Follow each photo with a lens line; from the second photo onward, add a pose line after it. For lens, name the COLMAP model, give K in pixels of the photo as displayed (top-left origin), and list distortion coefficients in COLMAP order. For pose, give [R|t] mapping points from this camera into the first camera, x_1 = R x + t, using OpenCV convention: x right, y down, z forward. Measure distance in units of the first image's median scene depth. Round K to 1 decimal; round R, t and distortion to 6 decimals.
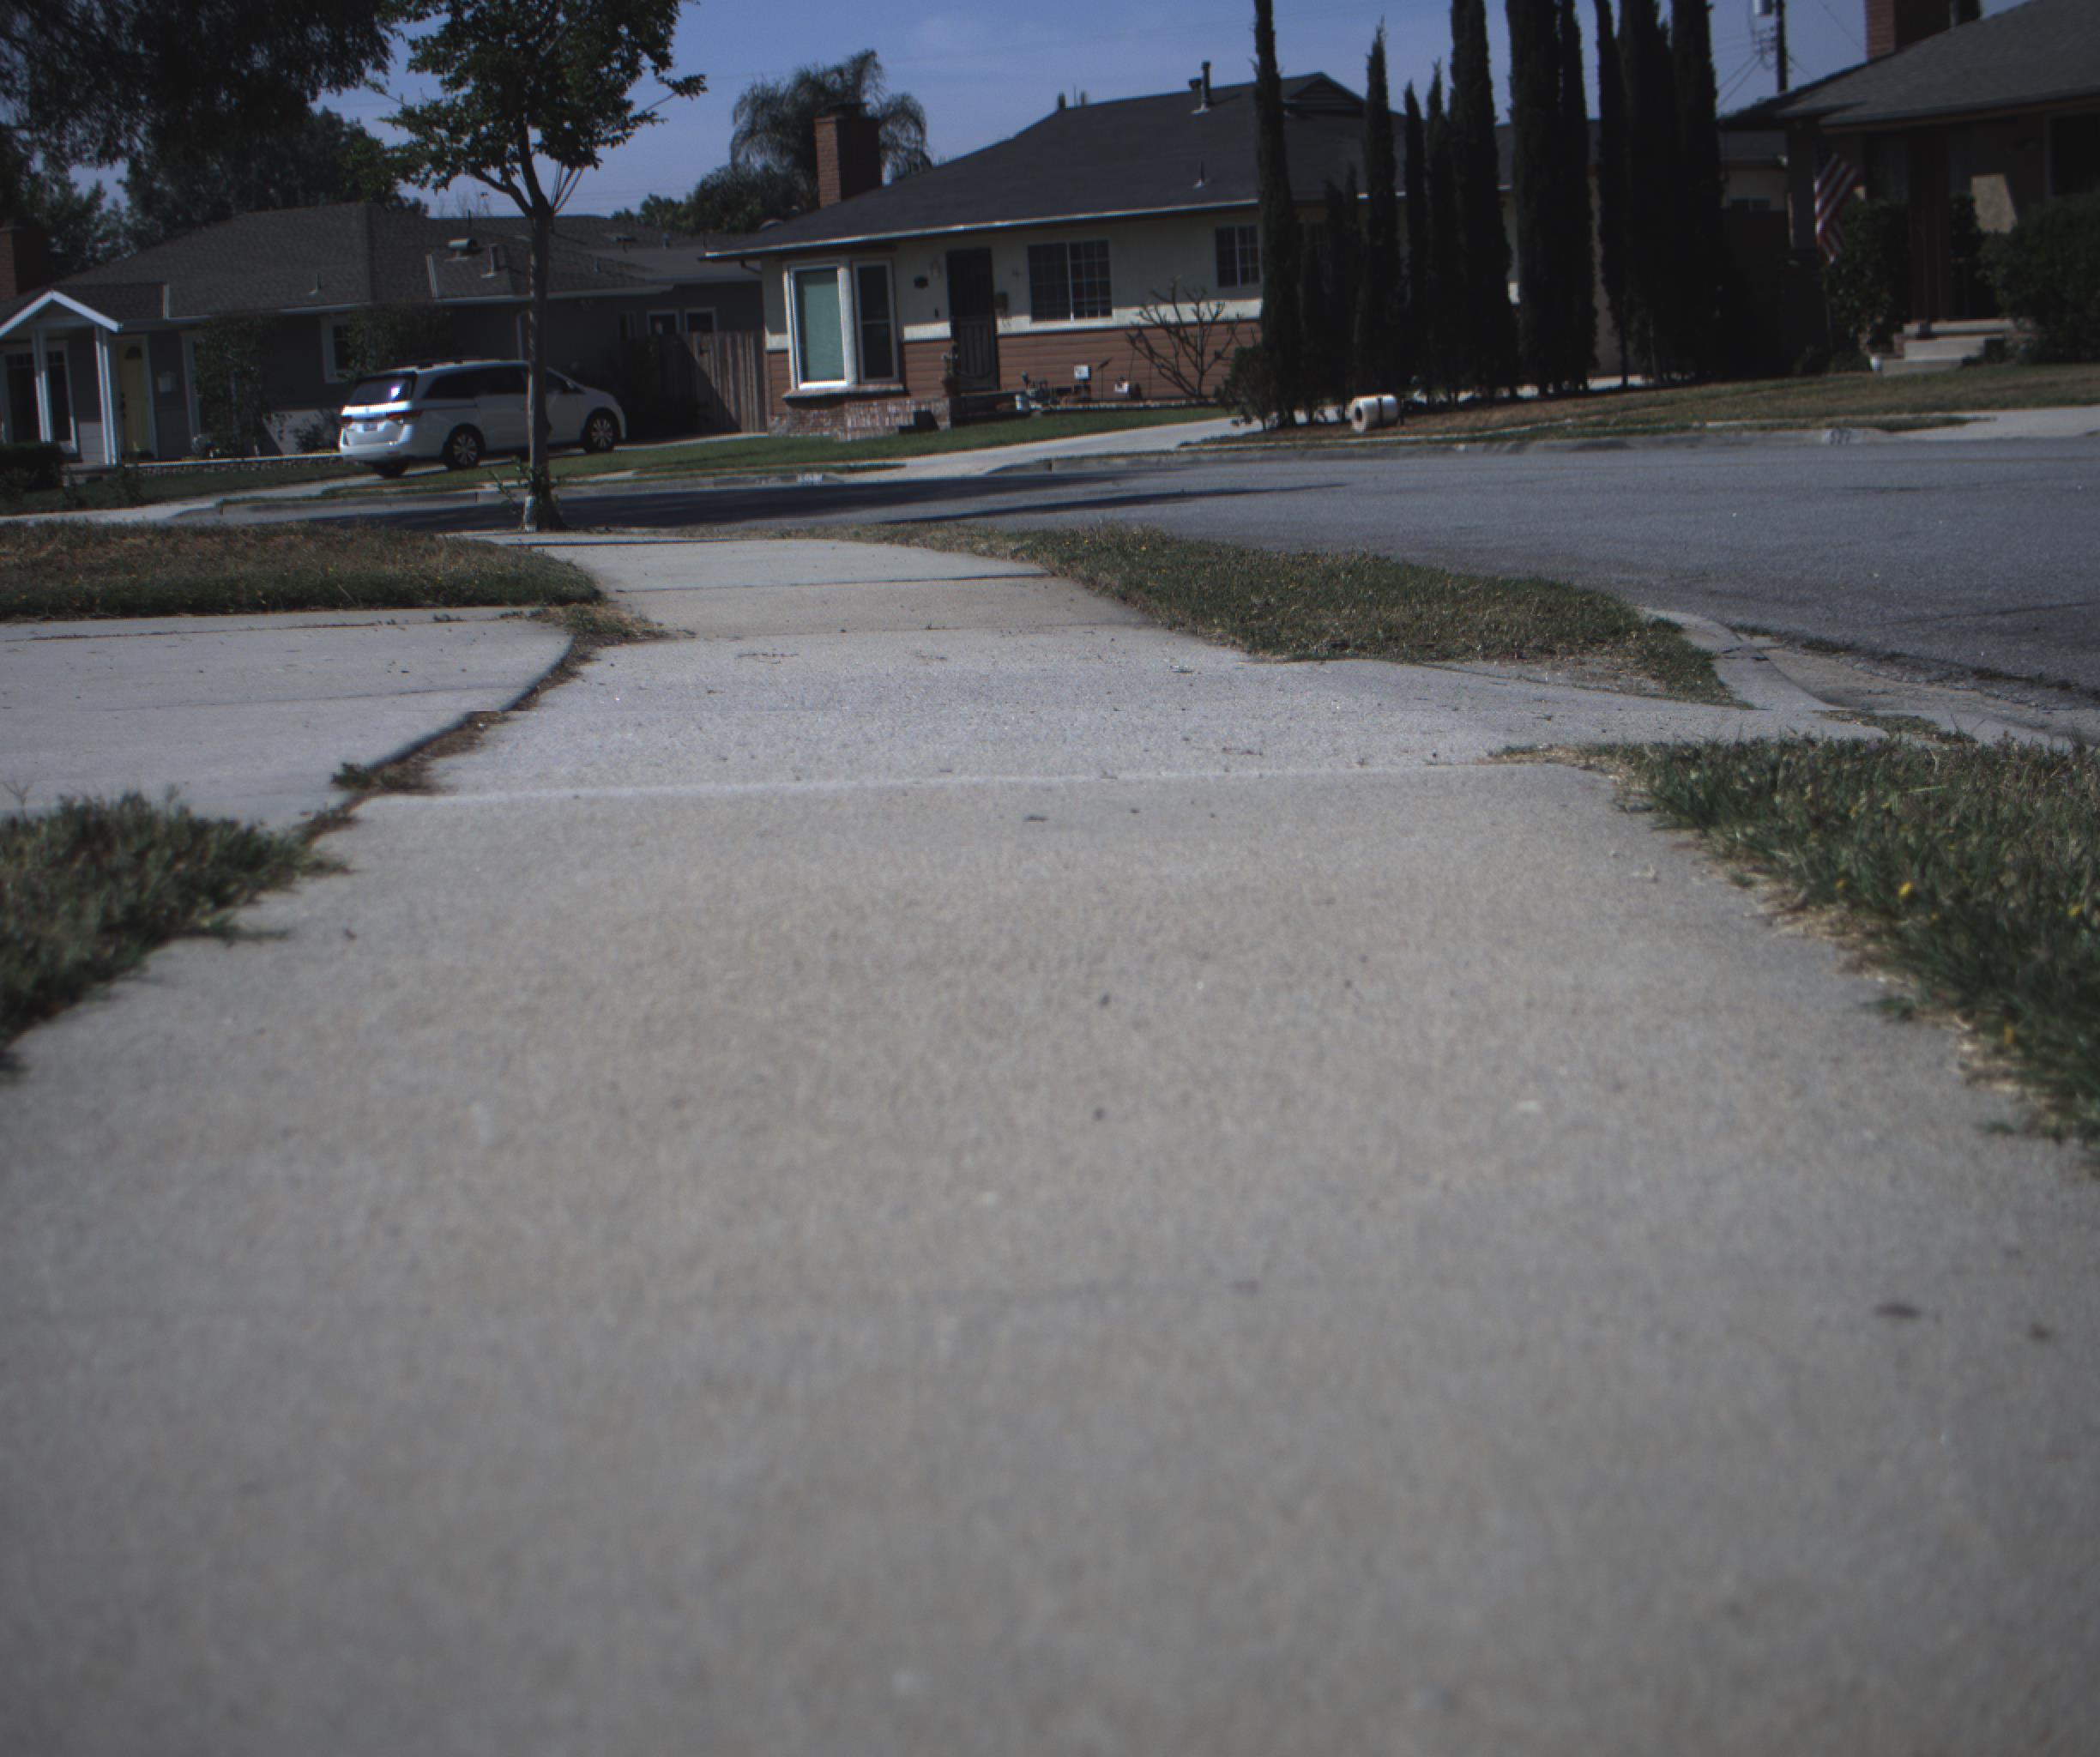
lens RADIAL K [[3892.7, 0, 1024.3], [0, 3892.7, 837.6], [0, 0, 1]] dist [-0.179009, 0.888659]
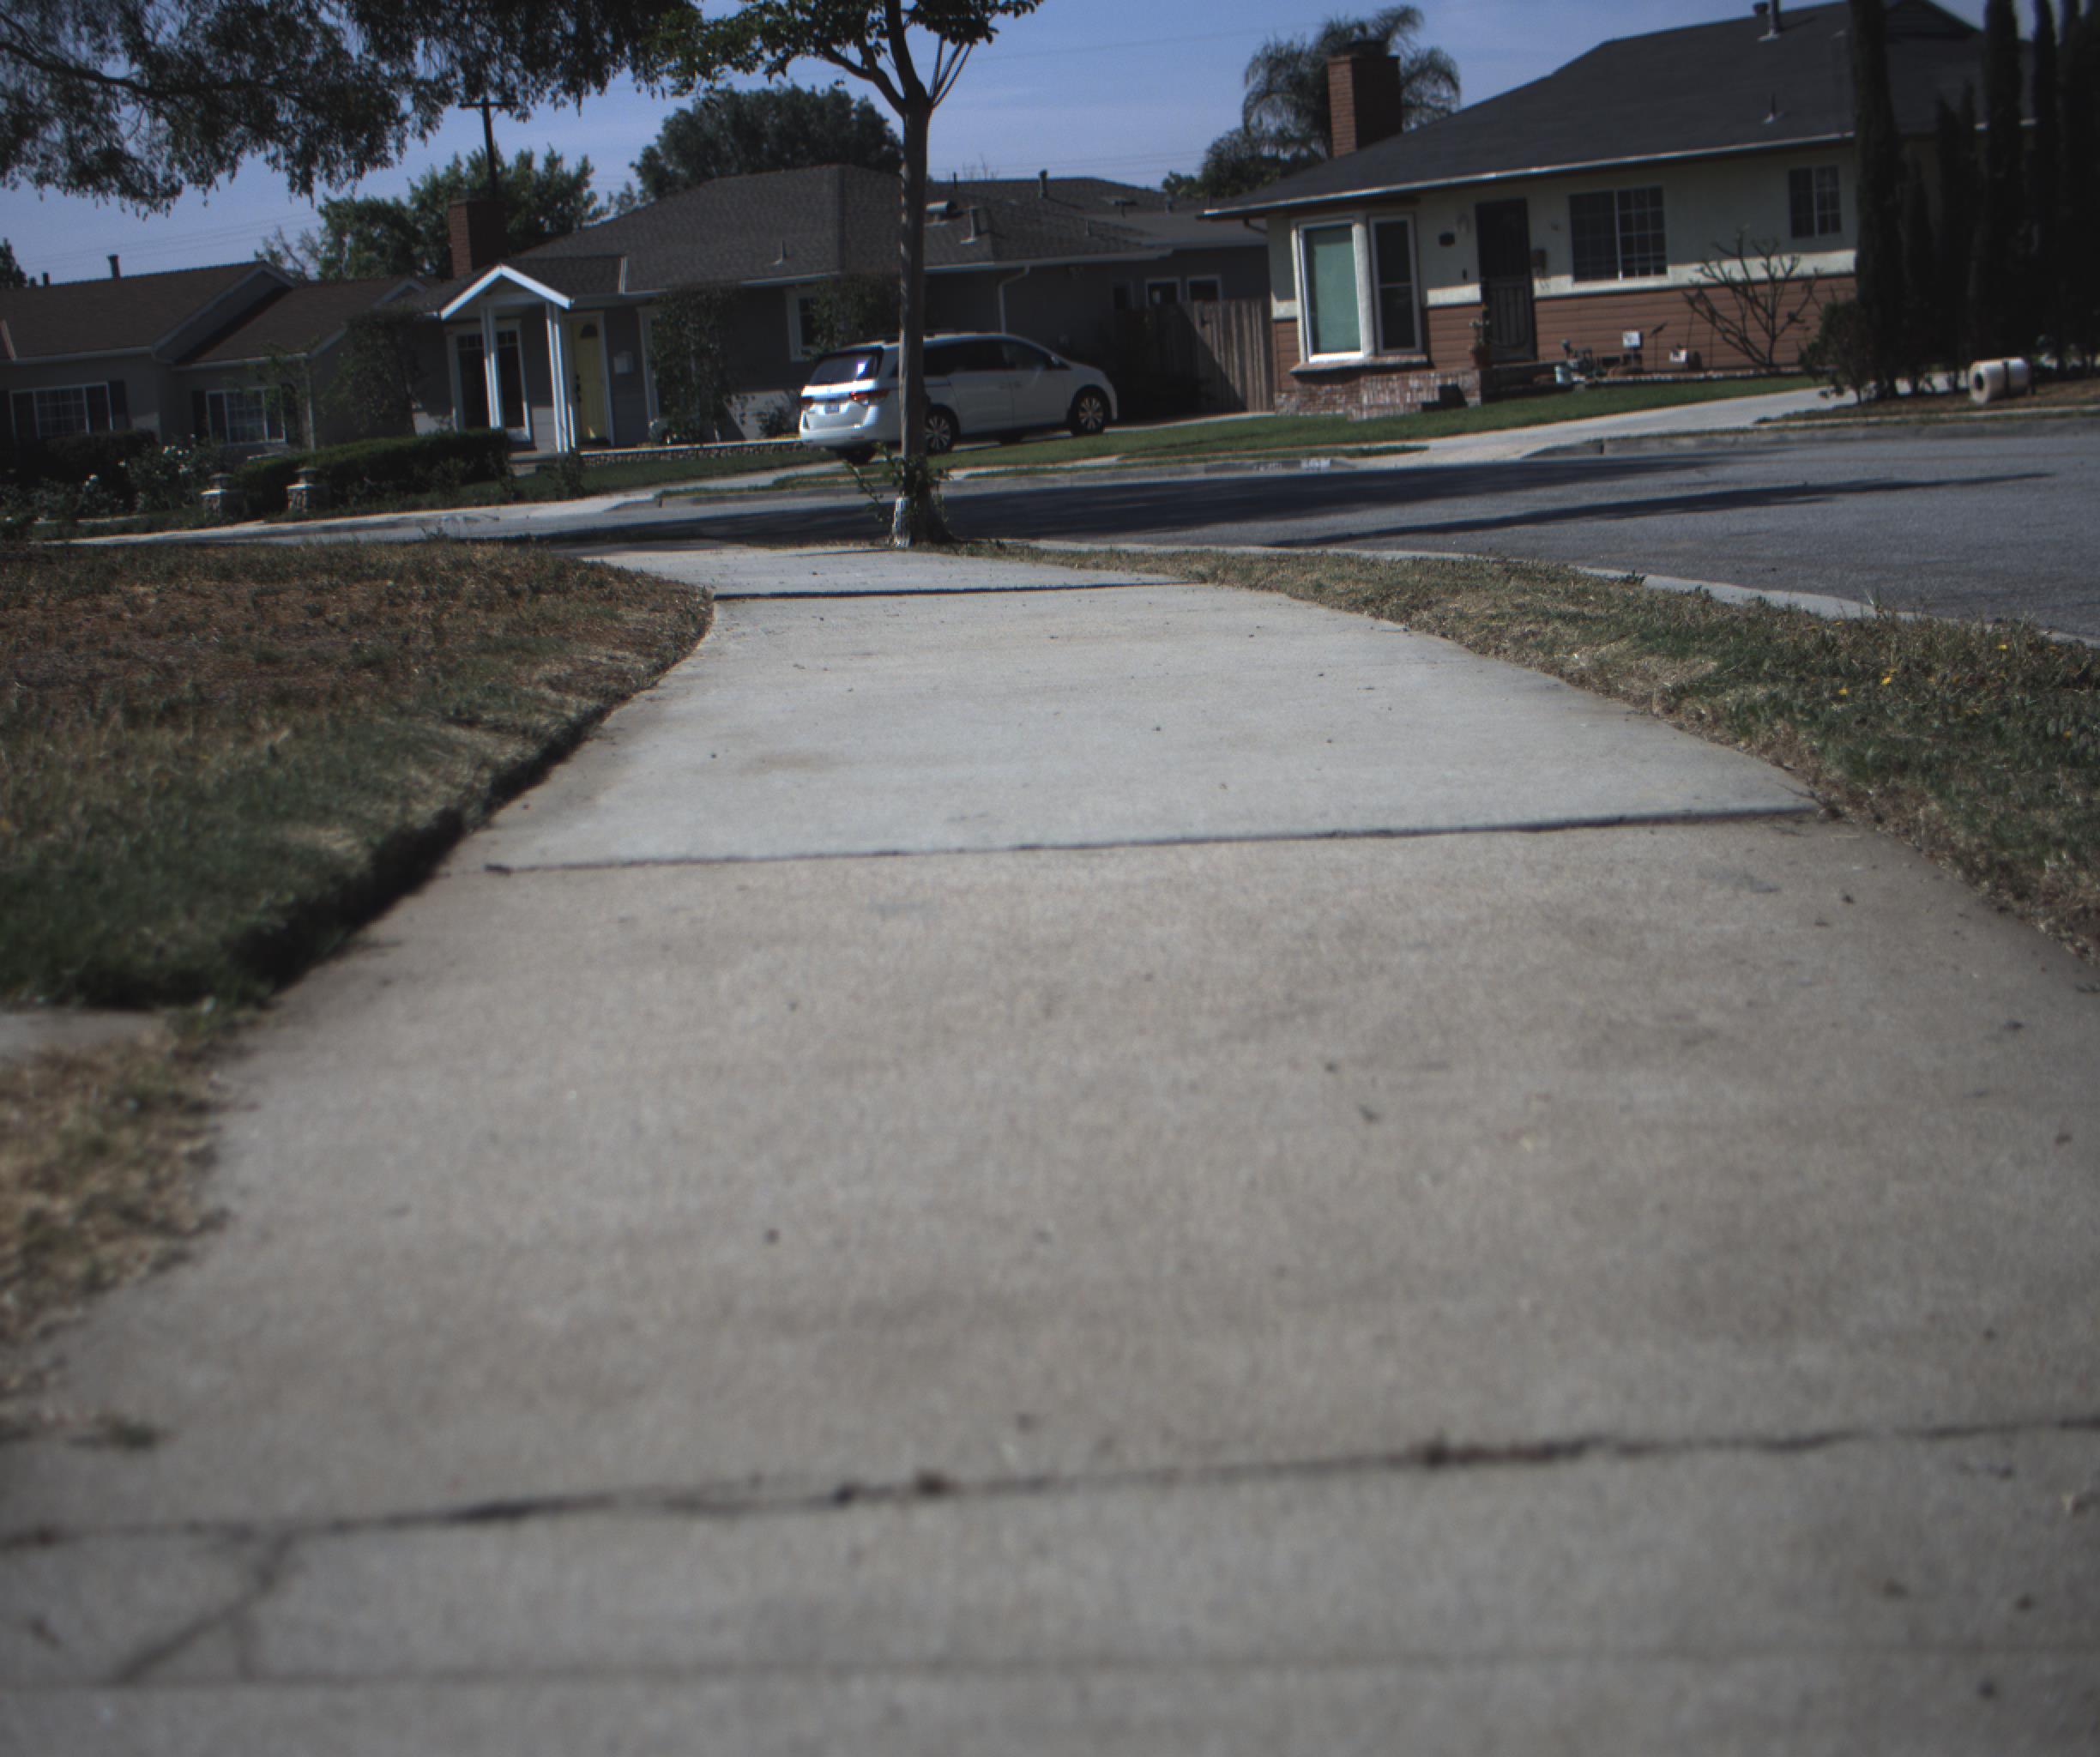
lens RADIAL K [[3892.7, 0, 1024.3], [0, 3892.7, 837.6], [0, 0, 1]] dist [-0.179009, 0.888659]
pose [[0.990864, 0.003649, -0.134816, -0.002674], [-0.002993, 0.999983, 0.005071, -0.011397], [0.134832, -0.004621, 0.990858, 0.114398]]
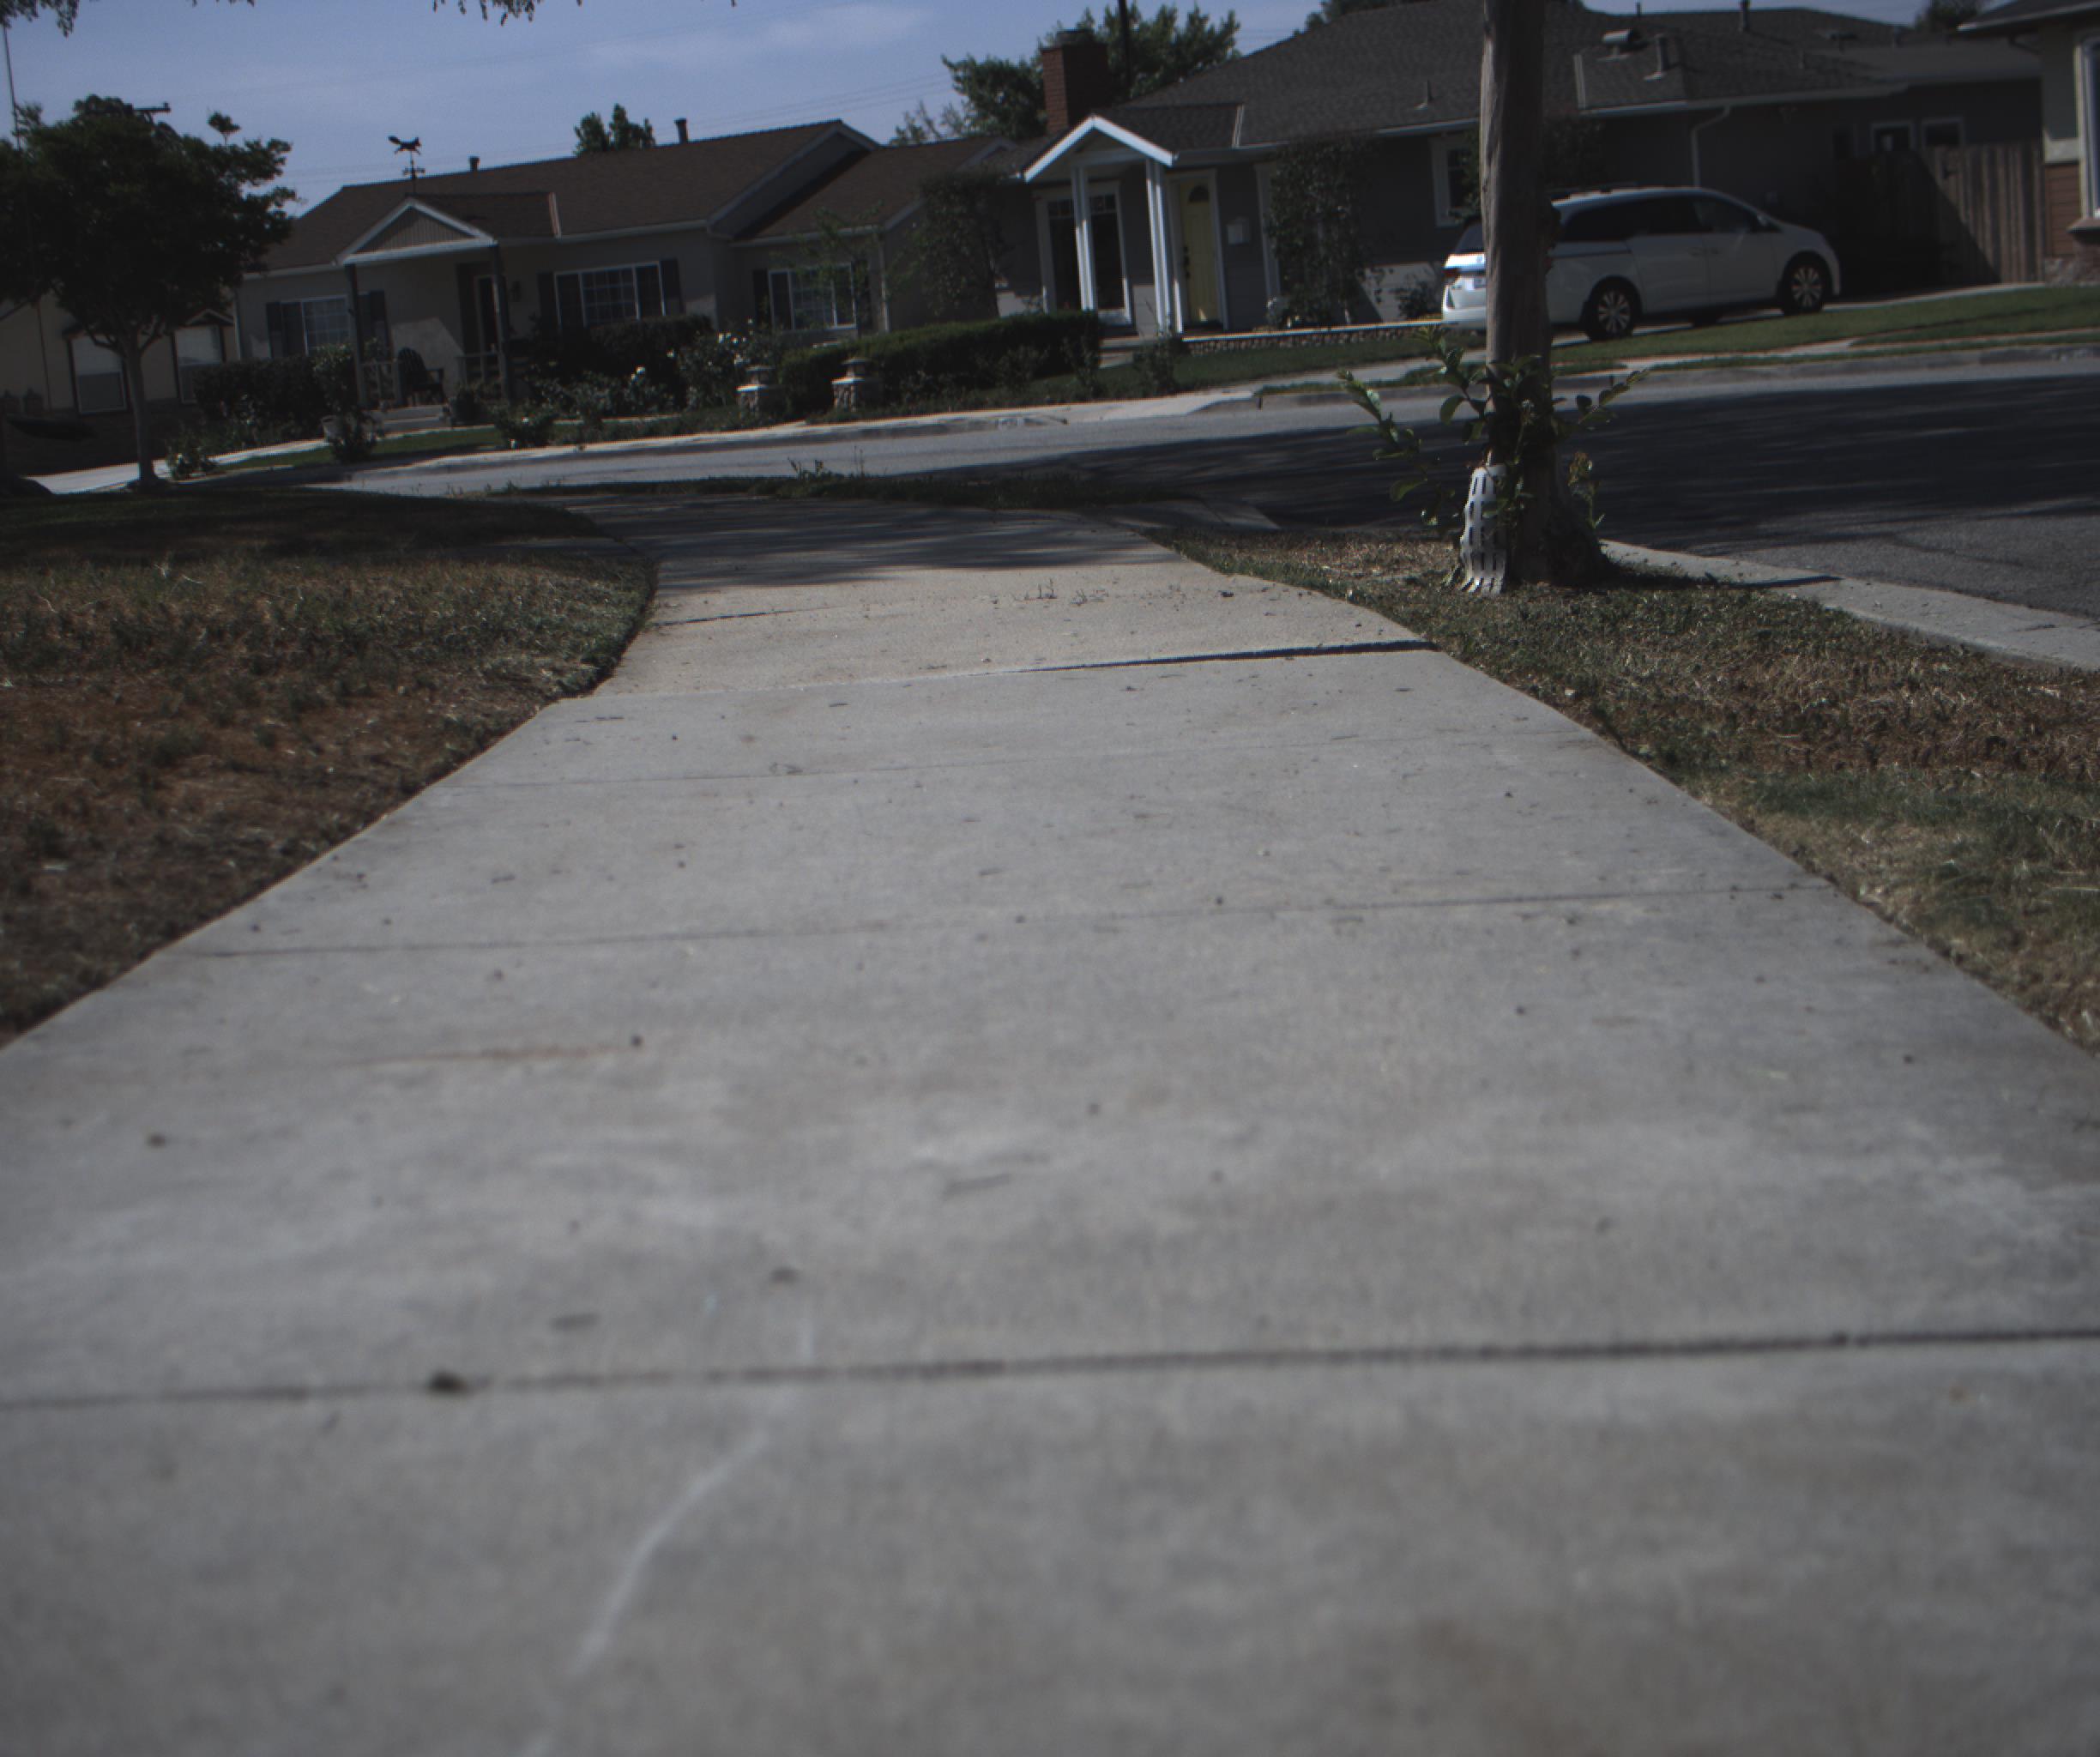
lens RADIAL K [[3892.7, 0, 1024.3], [0, 3892.7, 837.6], [0, 0, 1]] dist [-0.179009, 0.888659]
pose [[0.952550, 0.020474, -0.303693, -0.029312], [-0.009950, 0.999296, 0.036160, -0.028581], [0.304219, -0.031422, 0.952084, 0.289717]]
